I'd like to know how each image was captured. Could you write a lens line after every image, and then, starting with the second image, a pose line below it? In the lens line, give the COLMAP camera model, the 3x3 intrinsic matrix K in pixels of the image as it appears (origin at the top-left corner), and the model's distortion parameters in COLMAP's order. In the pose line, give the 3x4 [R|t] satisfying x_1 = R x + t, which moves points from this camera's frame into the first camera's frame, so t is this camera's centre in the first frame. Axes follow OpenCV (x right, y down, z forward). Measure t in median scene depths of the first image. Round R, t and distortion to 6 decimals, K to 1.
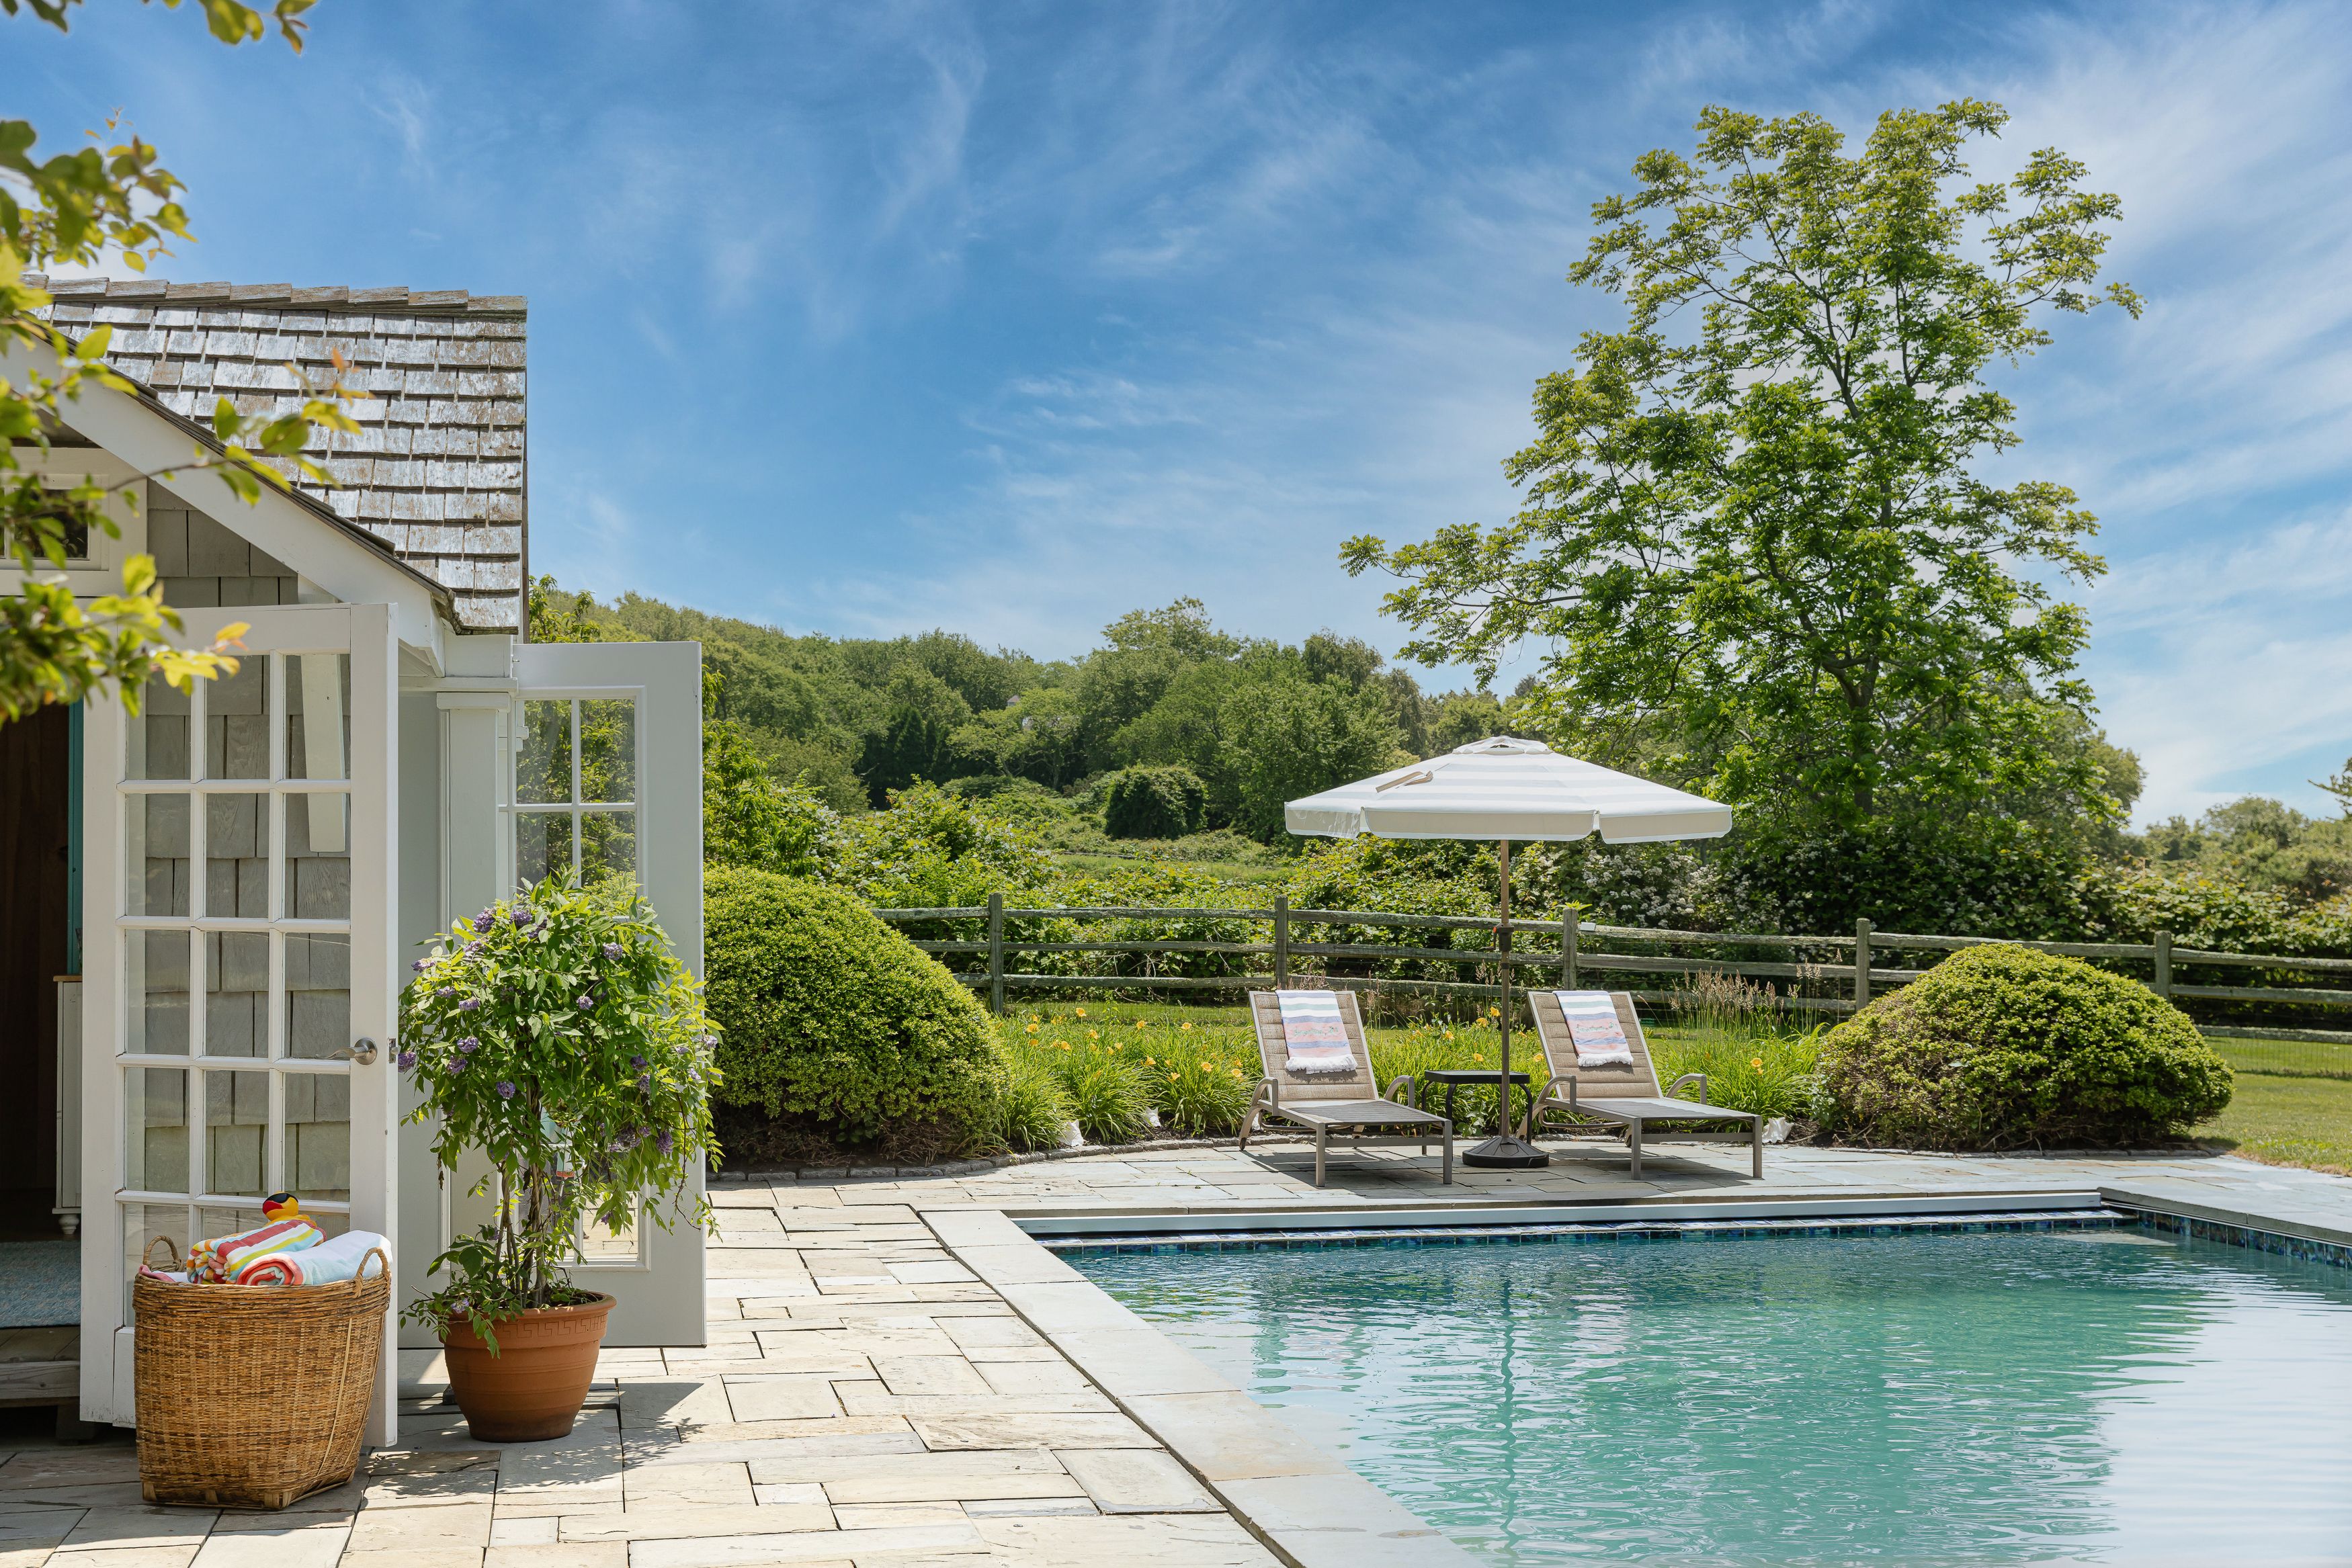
lens RADIAL K [[2996.7, 0, 1177.5], [0, 2996.7, 788.5], [0, 0, 1]] dist [-0.002014, 0.000000]
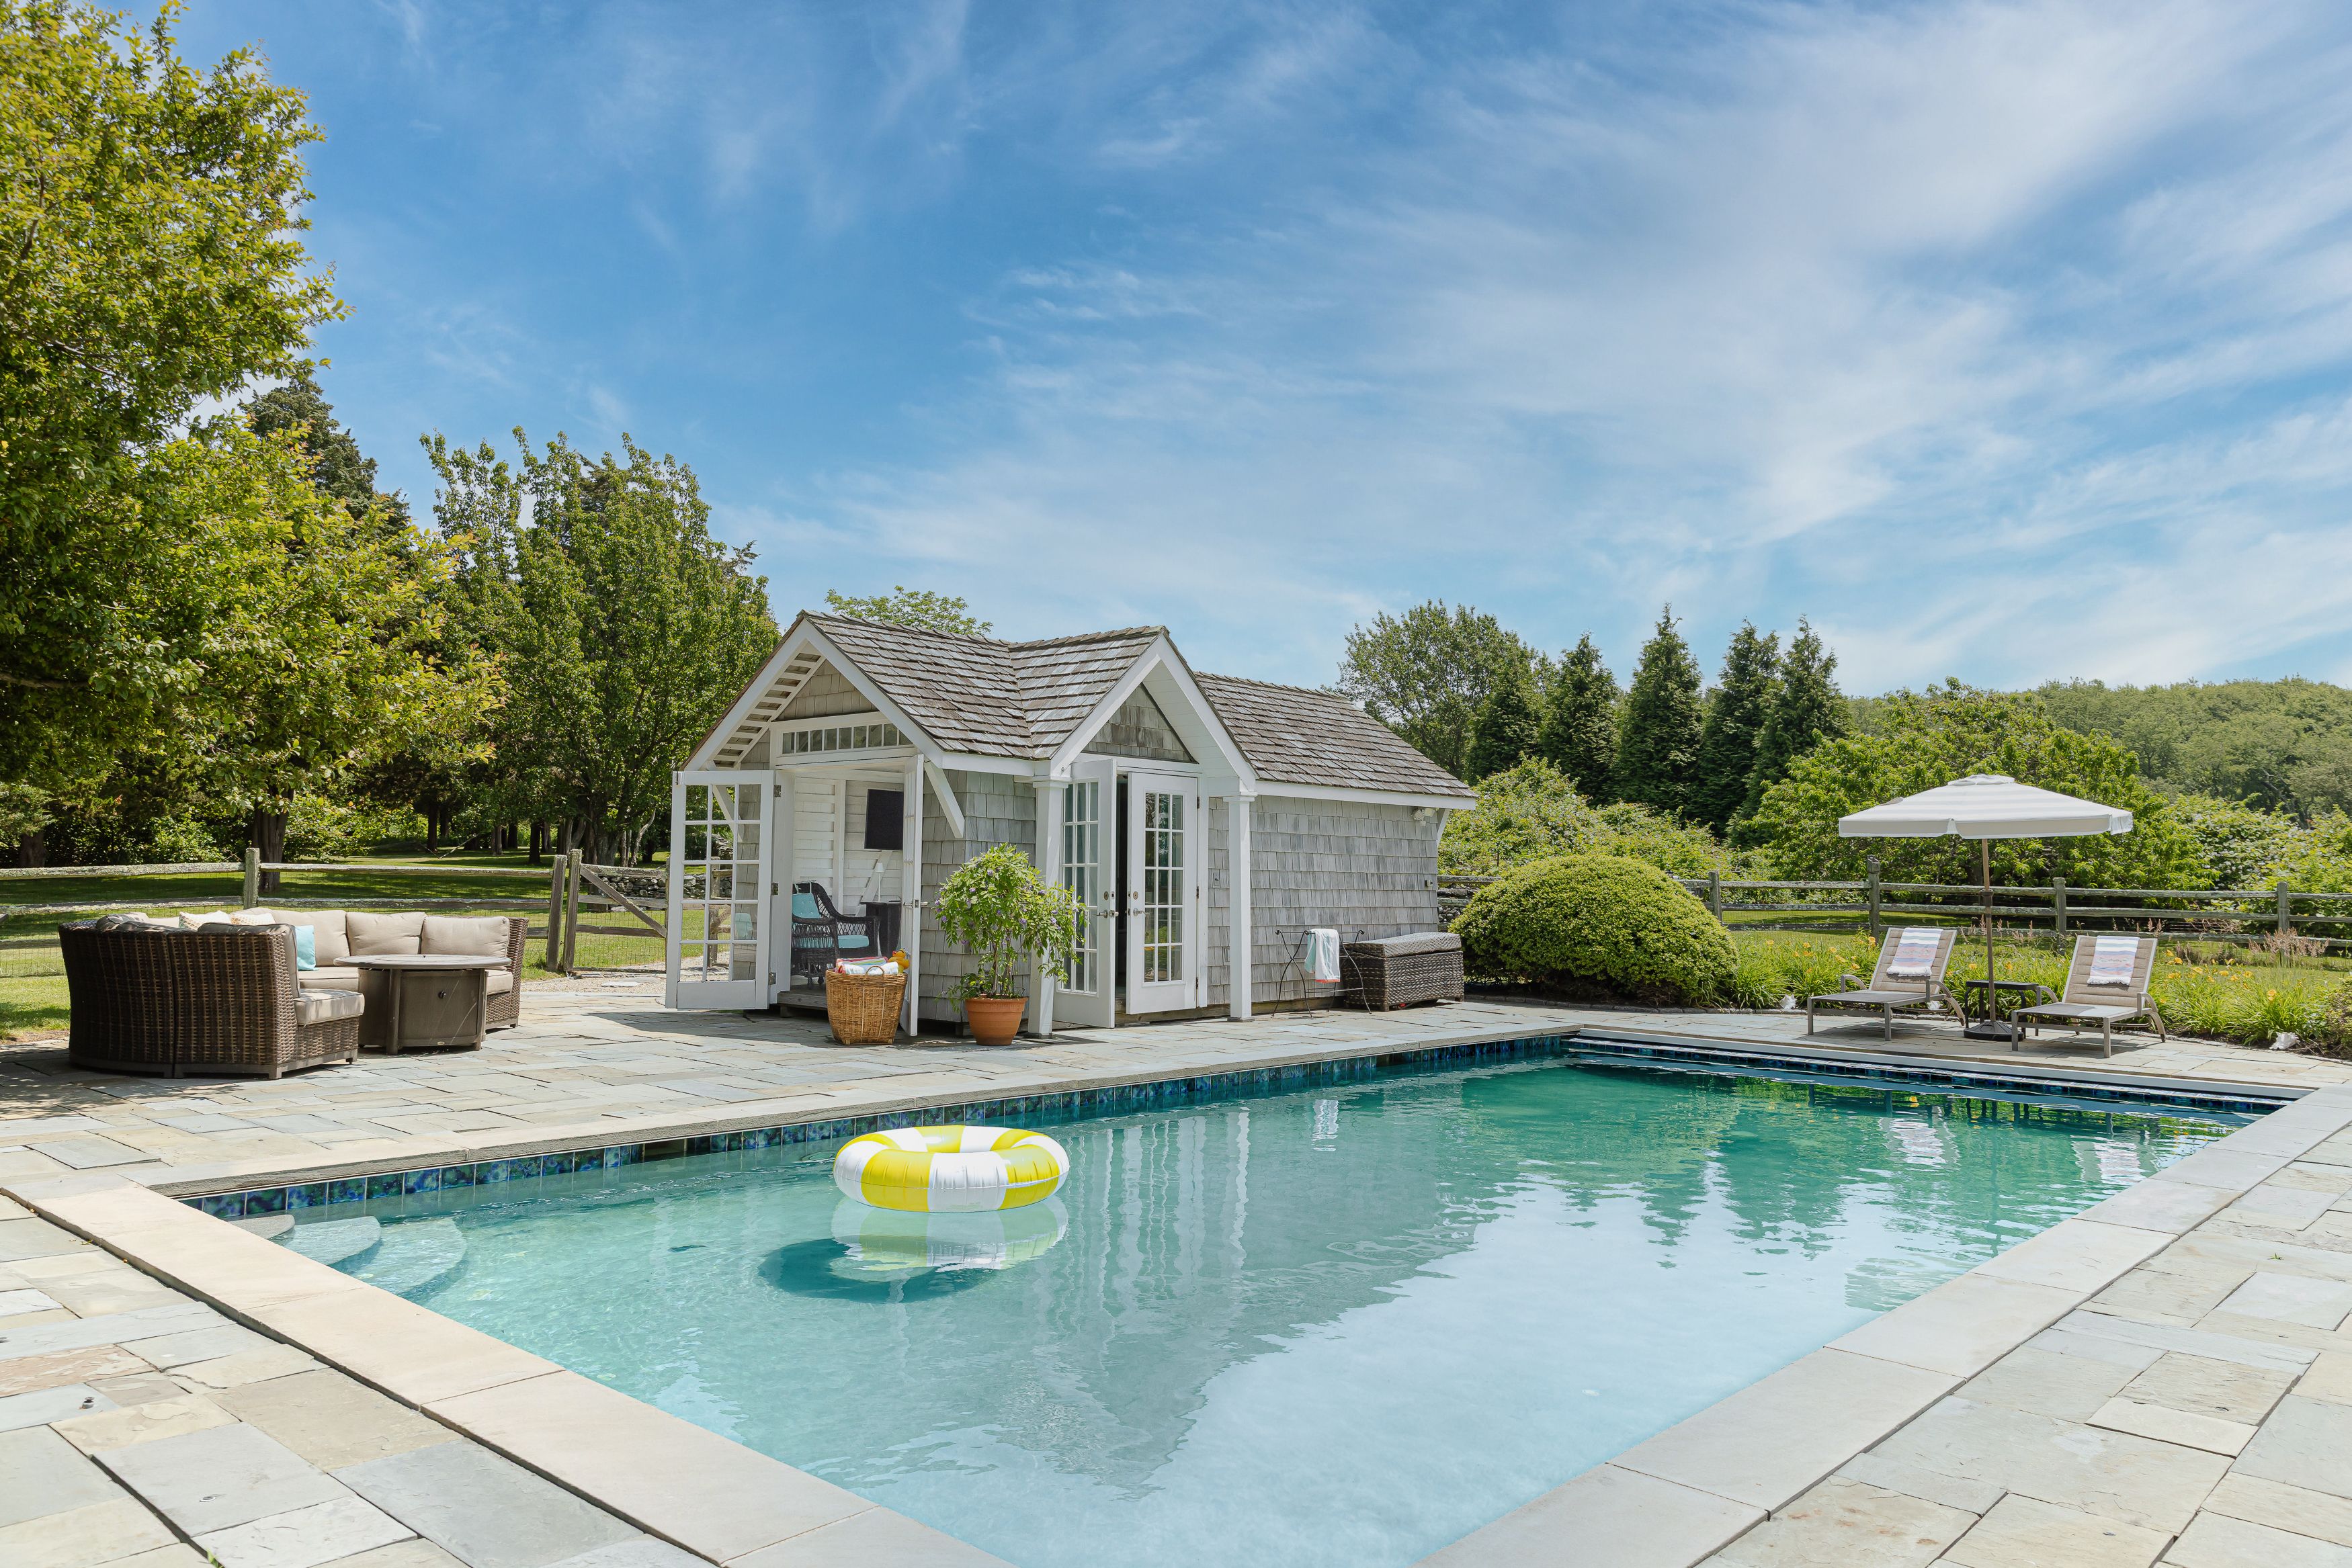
lens RADIAL K [[1627.4, 0, 1175.6], [0, 1627.4, 781.5], [0, 0, 1]] dist [-0.003124, -0.001465]
pose [[0.586272, -0.034089, -0.809397, 0.589427], [0.010941, 0.999356, -0.034165, 0.011889], [0.810041, 0.011174, 0.586267, 0.127026]]
